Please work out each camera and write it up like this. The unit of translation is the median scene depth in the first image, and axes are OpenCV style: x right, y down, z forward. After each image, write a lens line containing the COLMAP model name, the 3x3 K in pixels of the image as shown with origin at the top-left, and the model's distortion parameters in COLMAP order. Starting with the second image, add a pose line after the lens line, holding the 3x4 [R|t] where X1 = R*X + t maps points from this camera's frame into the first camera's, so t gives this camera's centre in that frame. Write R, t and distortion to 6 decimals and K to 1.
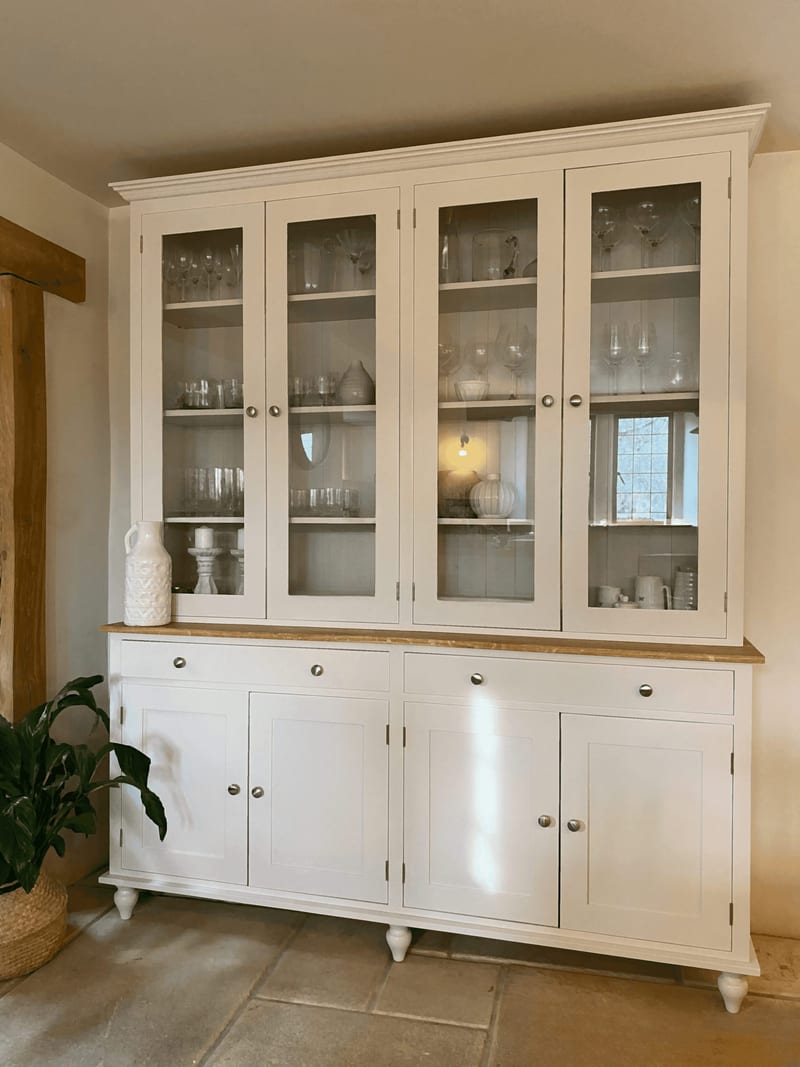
lens RADIAL K [[817.0, 0, 402.6], [0, 817.0, 533.1], [0, 0, 1]] dist [0.030003, -0.027780]
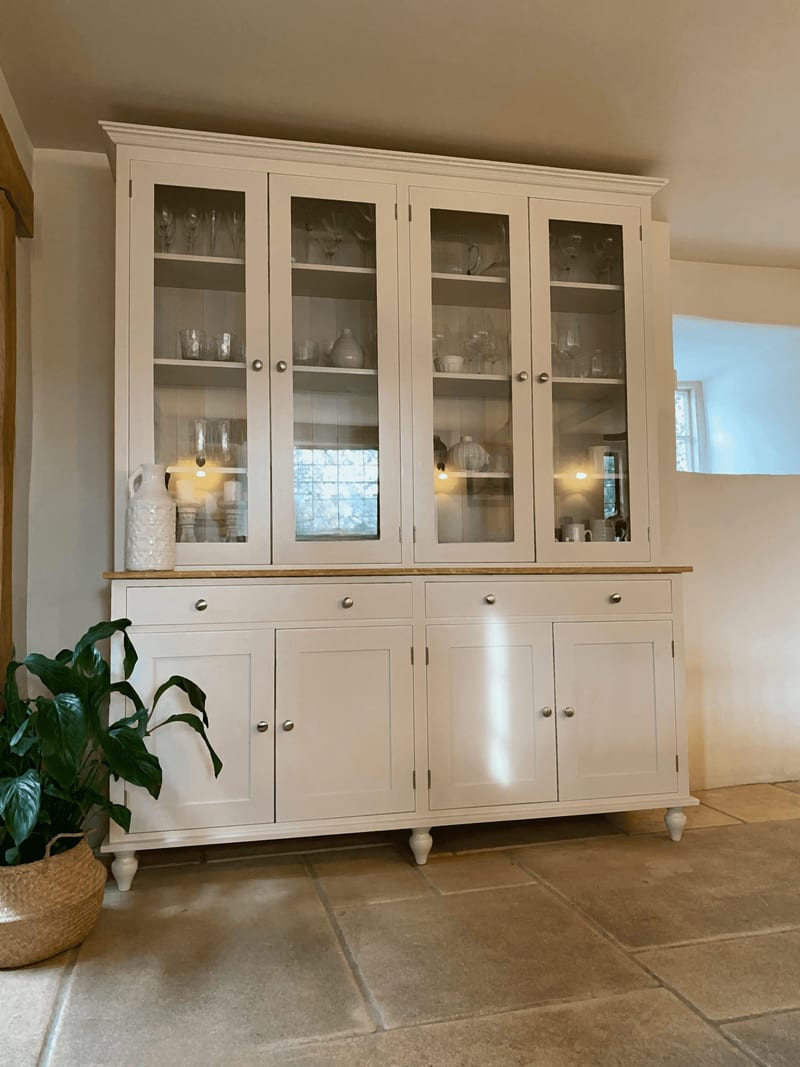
lens RADIAL K [[817.0, 0, 402.1], [0, 817.0, 530.5], [0, 0, 1]] dist [0.030003, -0.027780]
pose [[0.883004, 0.011000, 0.469236, -0.535525], [0.022990, 0.997512, -0.066647, 0.142821], [-0.468802, 0.069638, 0.880554, 0.009682]]
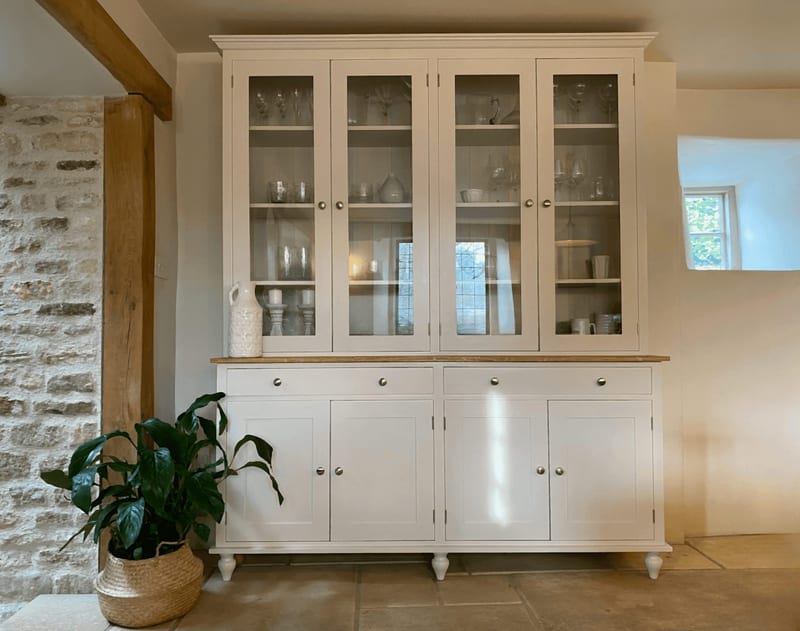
lens RADIAL K [[654.7, 0, 399.6], [0, 654.7, 315.4], [0, 0, 1]] dist [0.031937, -0.029596]
pose [[0.963870, -0.002355, 0.266362, -0.375556], [0.013897, 0.999044, -0.041454, 0.096020], [-0.266010, 0.043658, 0.962981, -0.124352]]
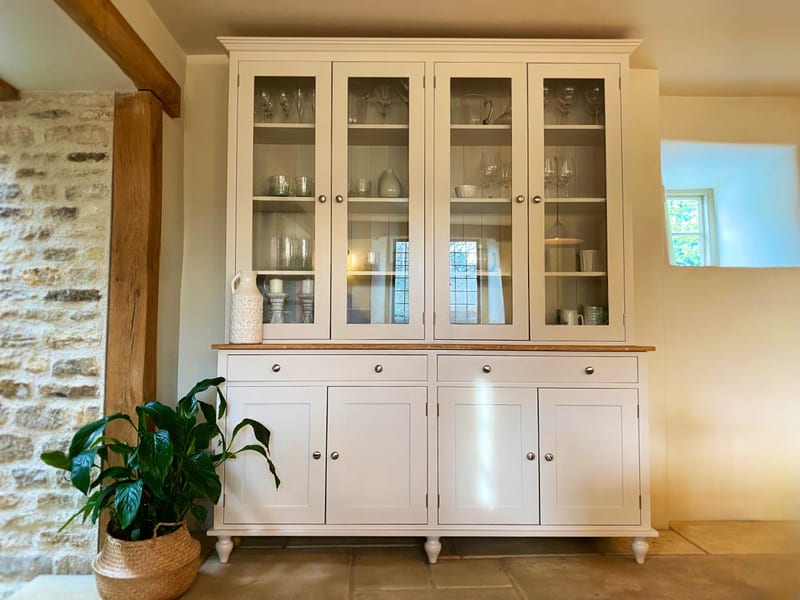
lens RADIAL K [[612.6, 0, 400.6], [0, 612.6, 293.6], [0, 0, 1]] dist [0.030003, -0.027780]
pose [[0.961877, 0.015530, 0.273041, -0.365570], [0.004586, 0.997330, -0.072883, 0.109574], [-0.273444, 0.071357, 0.959237, -0.092566]]
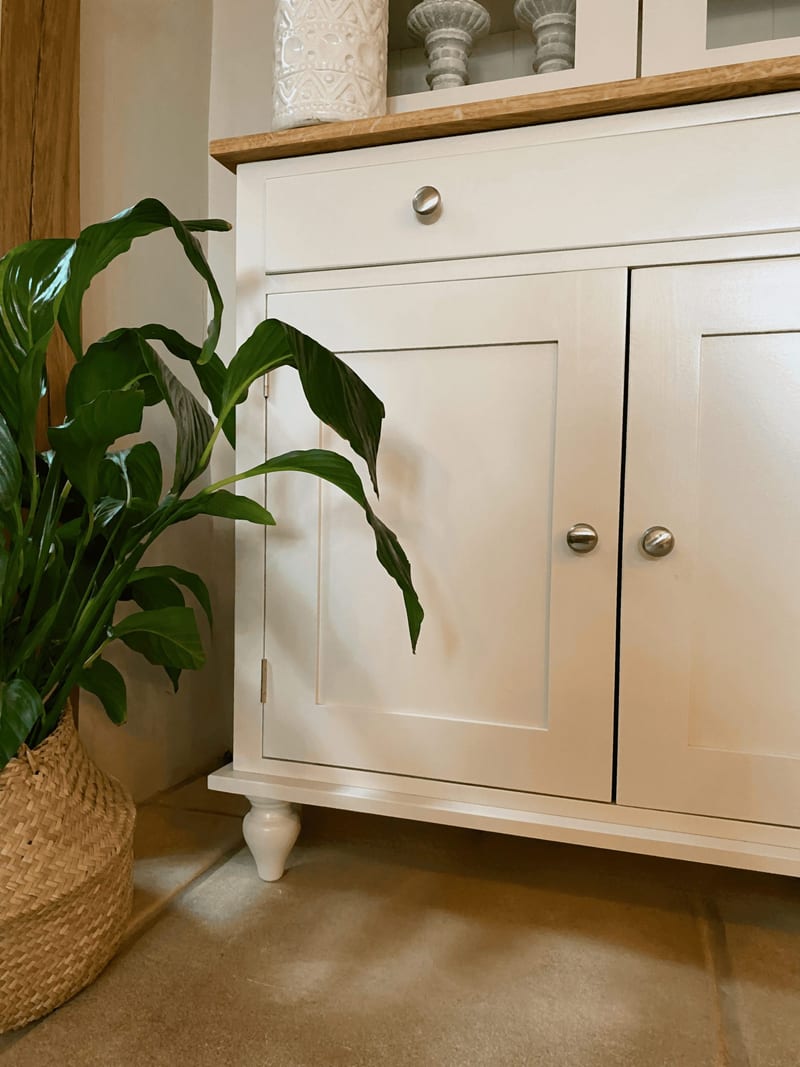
lens RADIAL K [[817.0, 0, 407.5], [0, 817.0, 541.2], [0, 0, 1]] dist [0.030003, -0.027780]
pose [[0.998554, 0.013948, -0.051913, -0.266171], [-0.012047, 0.999252, 0.036745, 0.303167], [0.052386, -0.036067, 0.997975, 0.639070]]
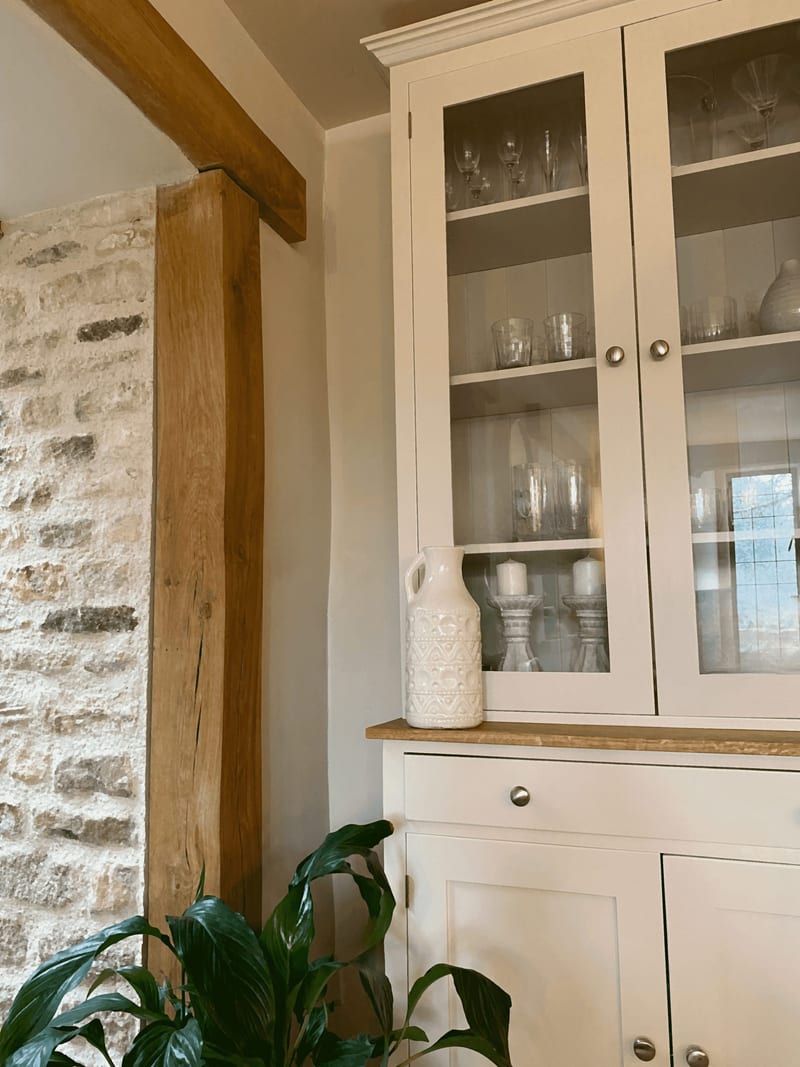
lens RADIAL K [[817.0, 0, 398.3], [0, 817.0, 533.9], [0, 0, 1]] dist [0.030003, -0.027780]
pose [[0.995519, -0.031453, -0.089174, -0.306027], [0.020951, 0.992987, -0.116355, 0.046328], [0.092208, 0.113966, 0.989196, 0.435273]]
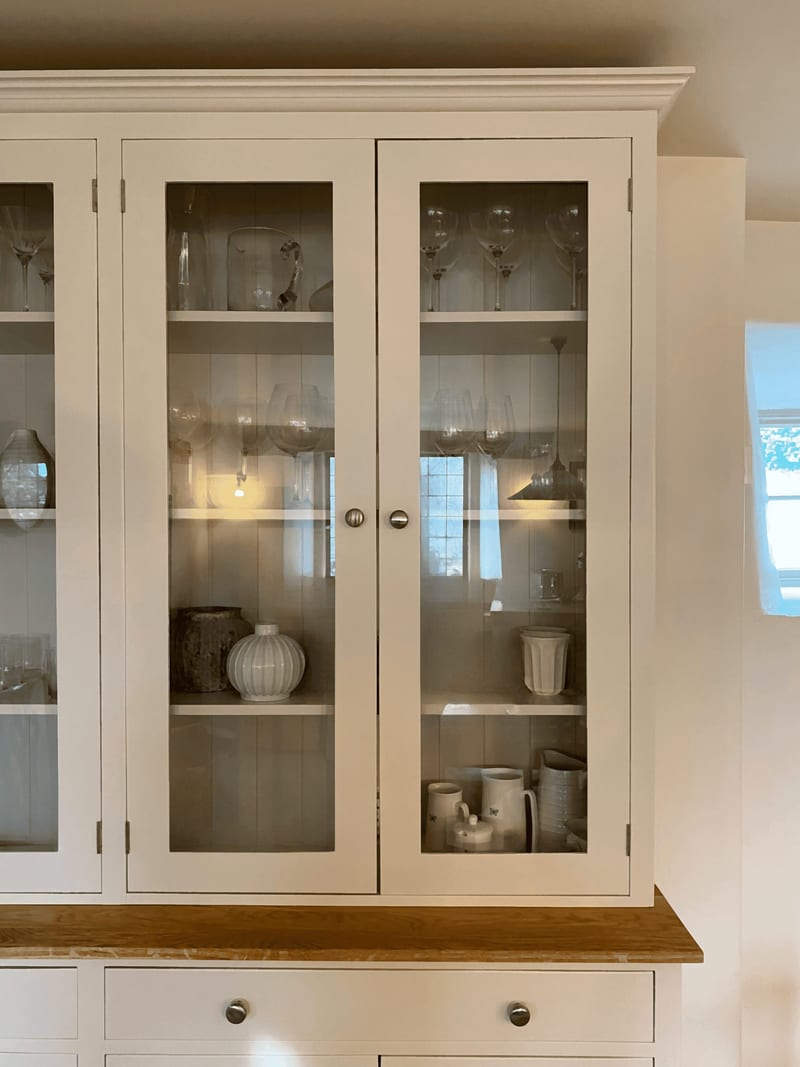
lens RADIAL K [[817.0, 0, 401.8], [0, 817.0, 538.8], [0, 0, 1]] dist [0.030003, -0.027780]
pose [[0.966502, -0.007890, 0.256539, 0.053854], [0.009016, 0.999954, -0.003214, -0.136547], [-0.256502, 0.005420, 0.966528, 0.385798]]
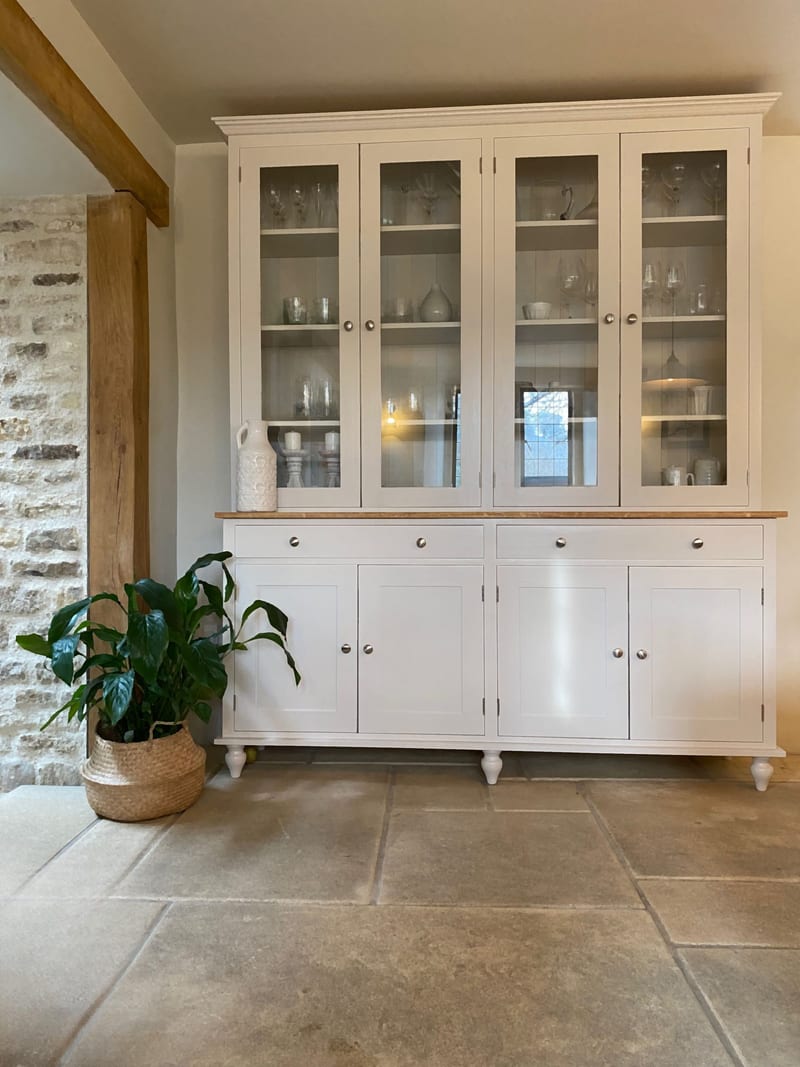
lens RADIAL K [[817.0, 0, 401.0], [0, 817.0, 524.8], [0, 0, 1]] dist [0.030003, -0.027780]
pose [[0.982091, -0.007017, 0.188275, -0.347088], [0.008717, 0.999928, -0.008202, 0.148221], [-0.188204, 0.009696, 0.982082, -0.144831]]
